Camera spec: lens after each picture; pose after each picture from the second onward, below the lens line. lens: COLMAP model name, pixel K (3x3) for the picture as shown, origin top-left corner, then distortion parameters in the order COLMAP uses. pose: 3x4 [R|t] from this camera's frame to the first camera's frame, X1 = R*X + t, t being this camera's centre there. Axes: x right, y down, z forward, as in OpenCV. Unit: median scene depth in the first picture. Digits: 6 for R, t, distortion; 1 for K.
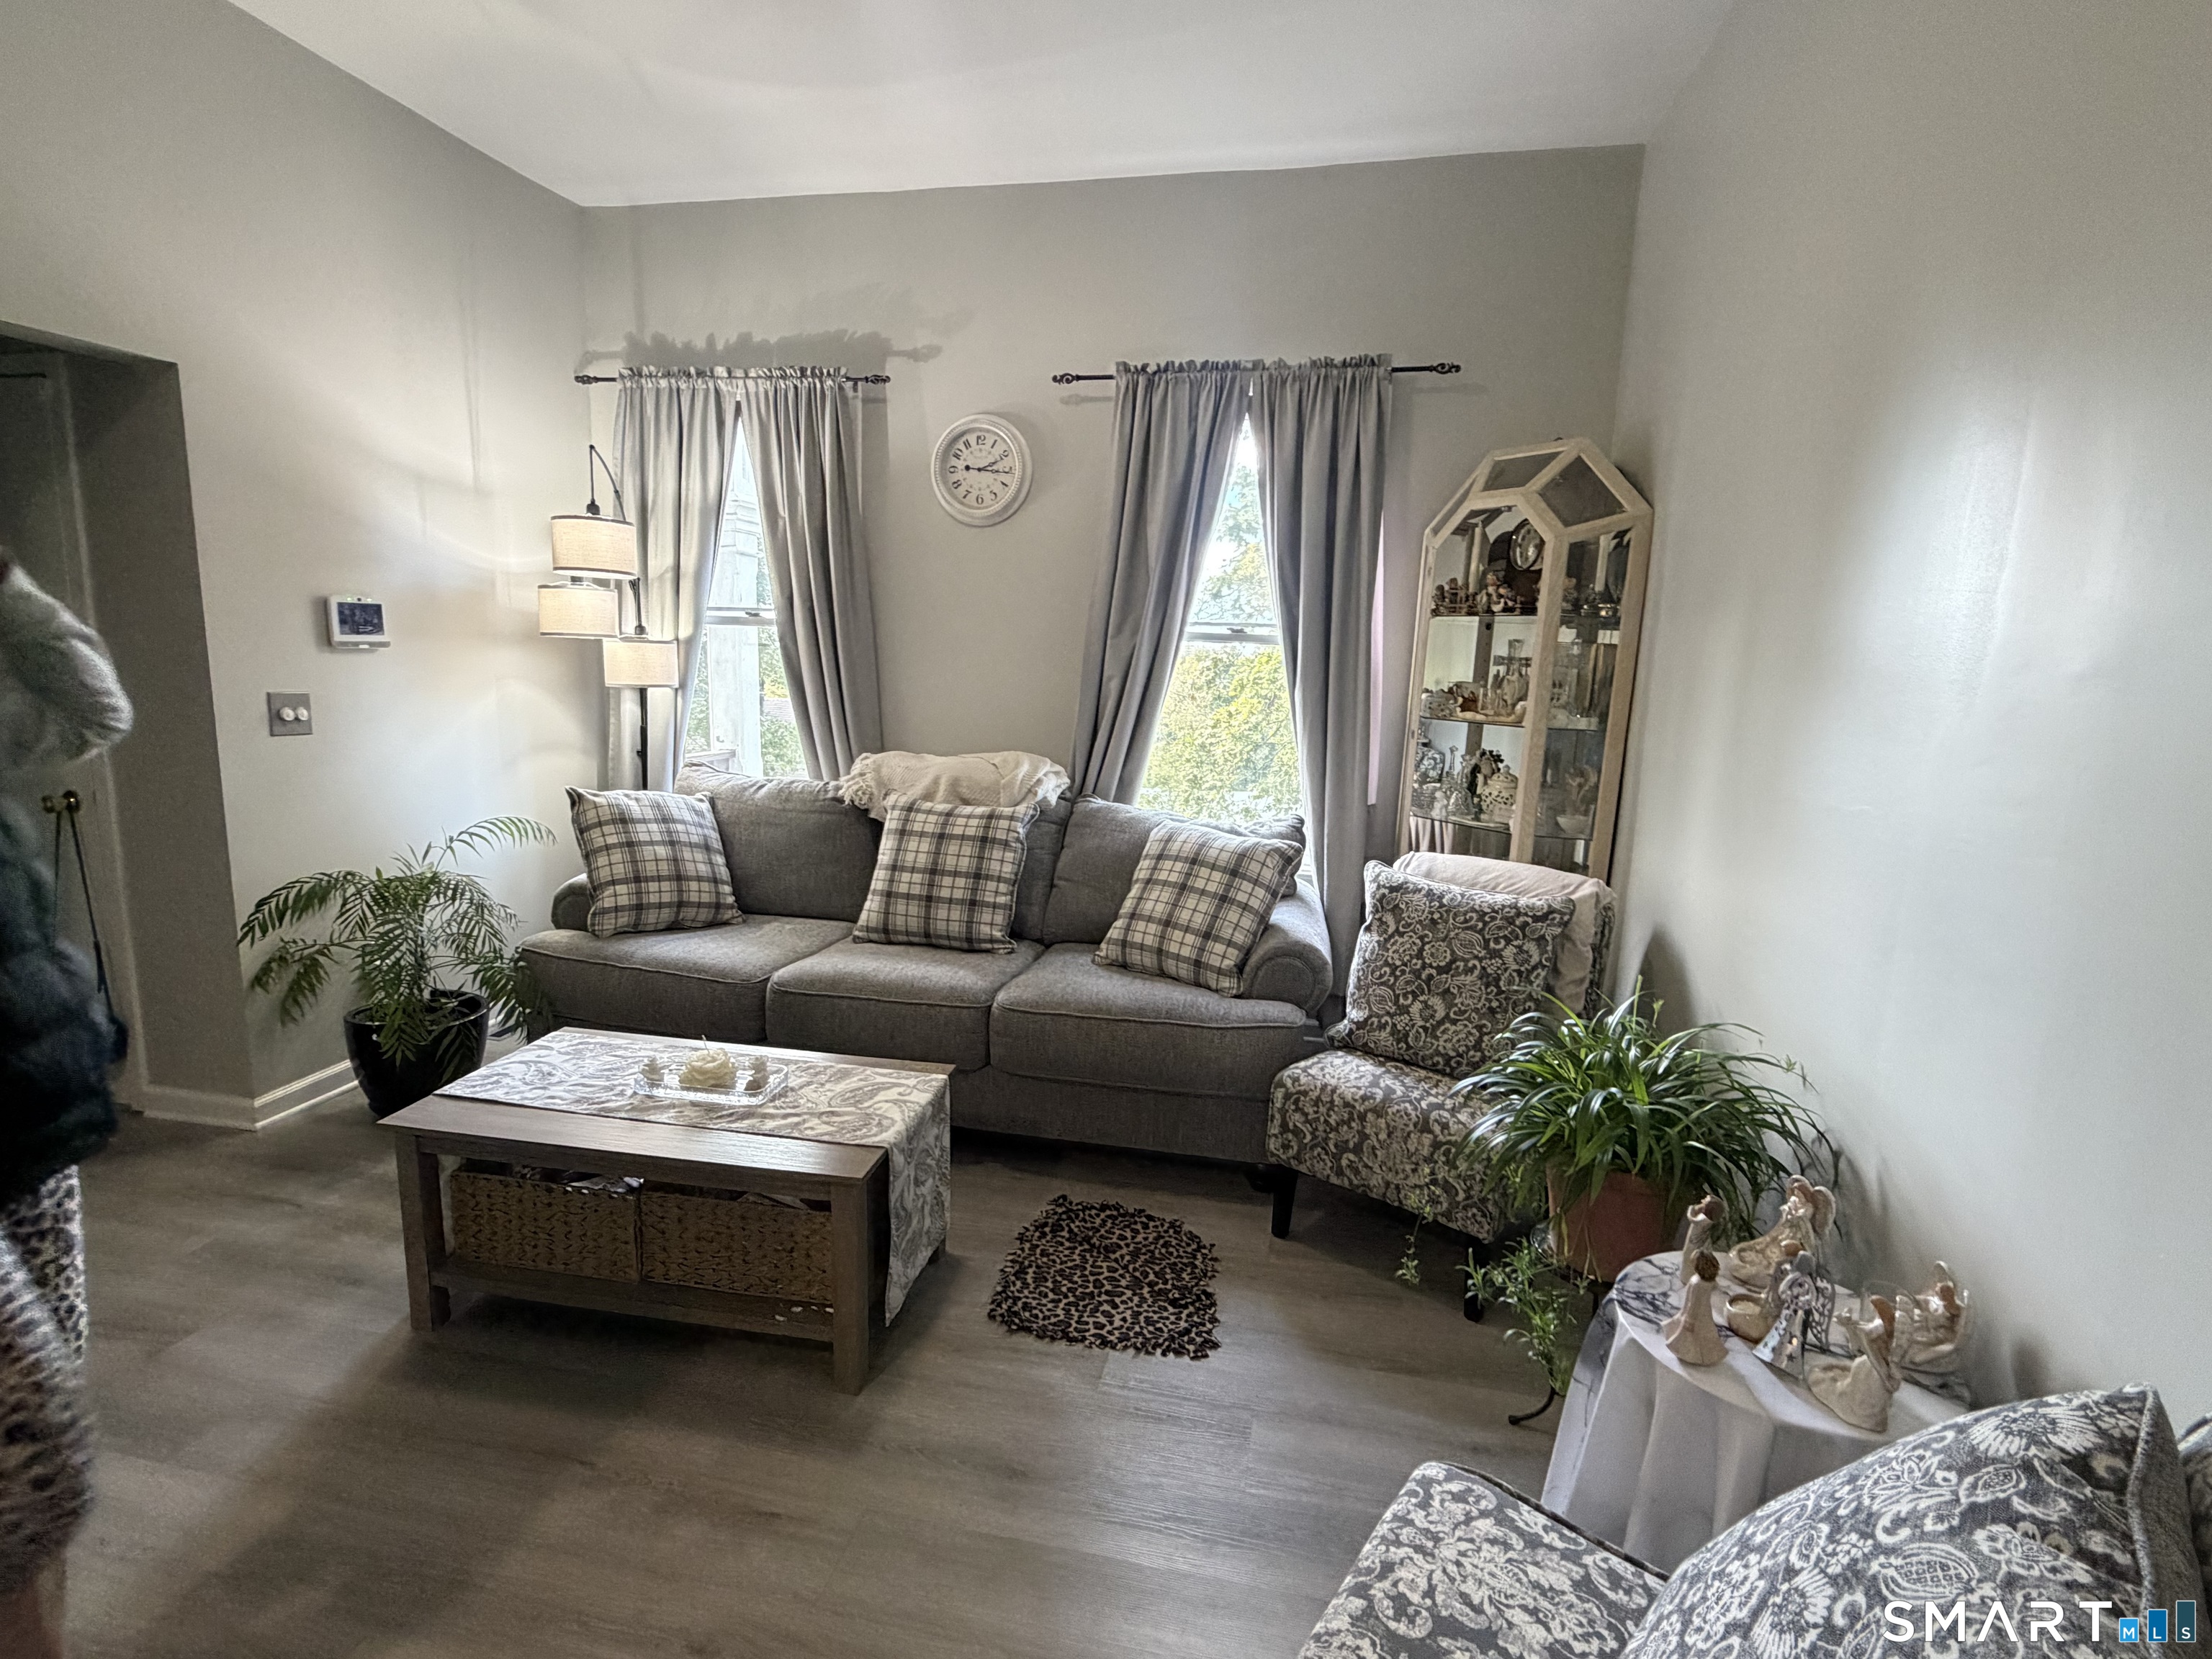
lens RADIAL K [[1052.3, 0, 1101.3], [0, 1052.3, 825.0], [0, 0, 1]] dist [-0.012267, 0.000194]
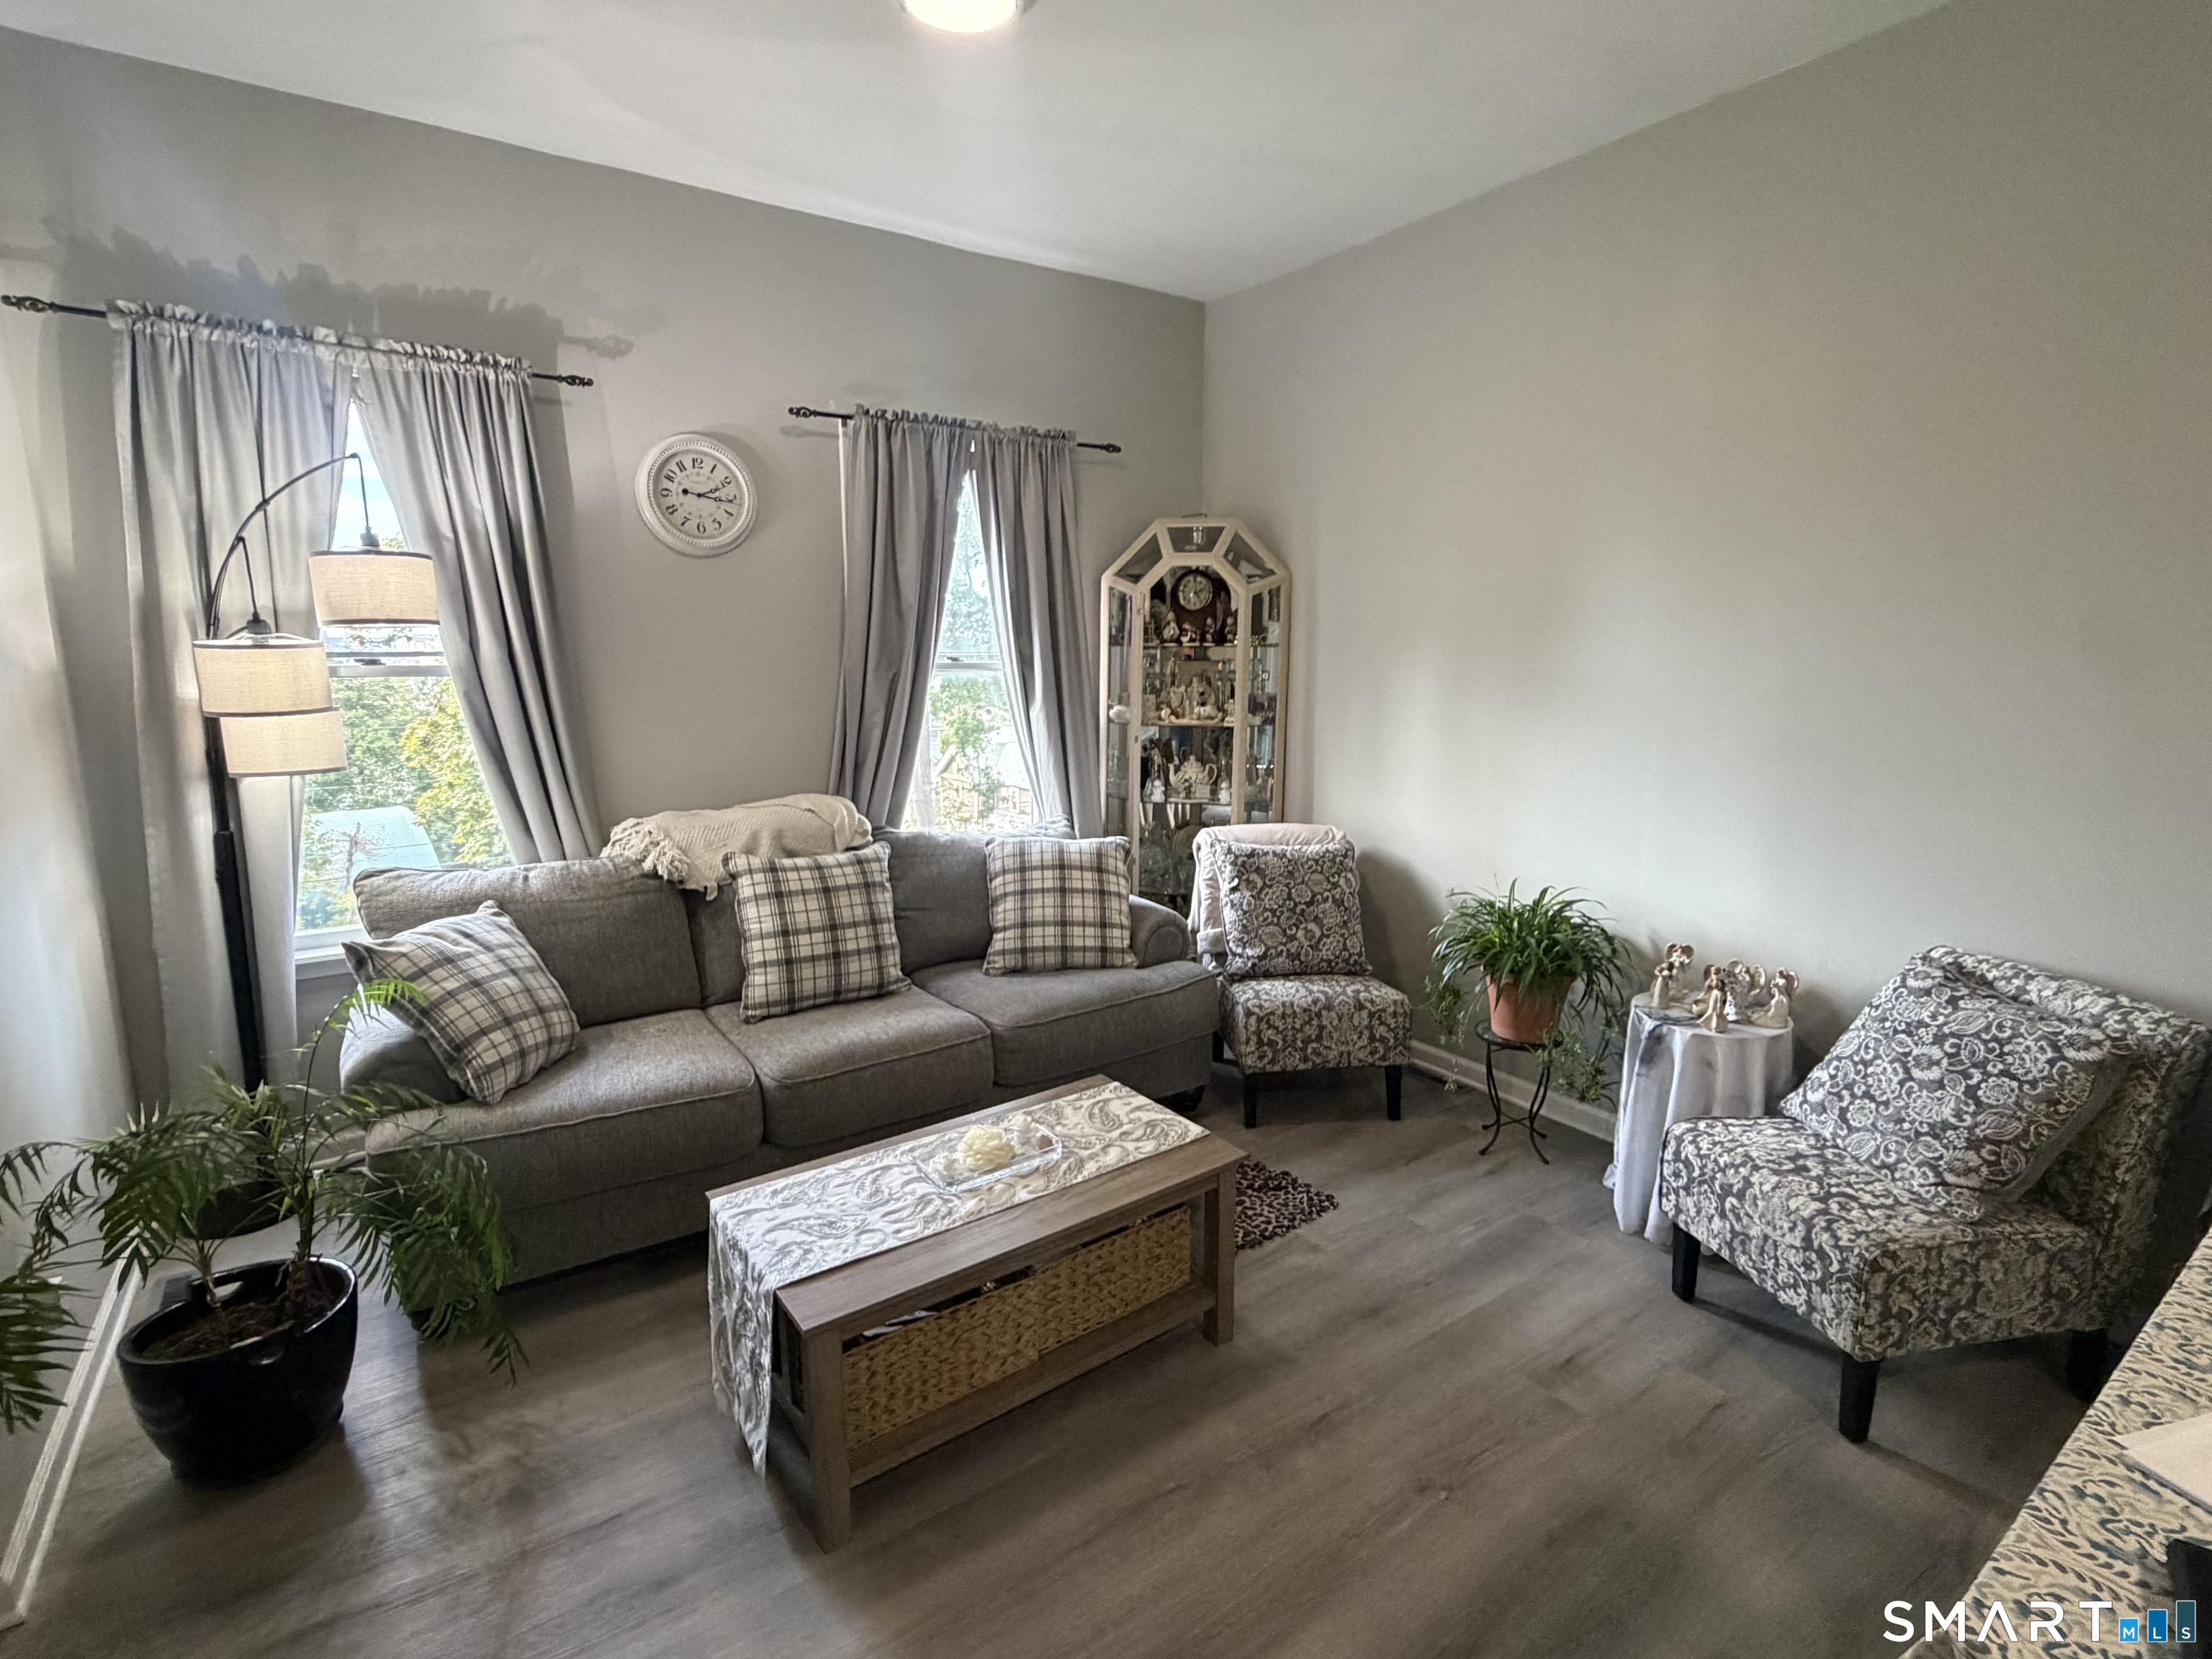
lens RADIAL K [[1052.3, 0, 1097.2], [0, 1052.3, 828.2], [0, 0, 1]] dist [-0.012267, 0.000194]
pose [[0.698925, -0.151508, 0.698963, -0.649139], [0.139710, 0.987399, 0.074327, -0.082903], [-0.701416, 0.045703, 0.711285, 0.138471]]
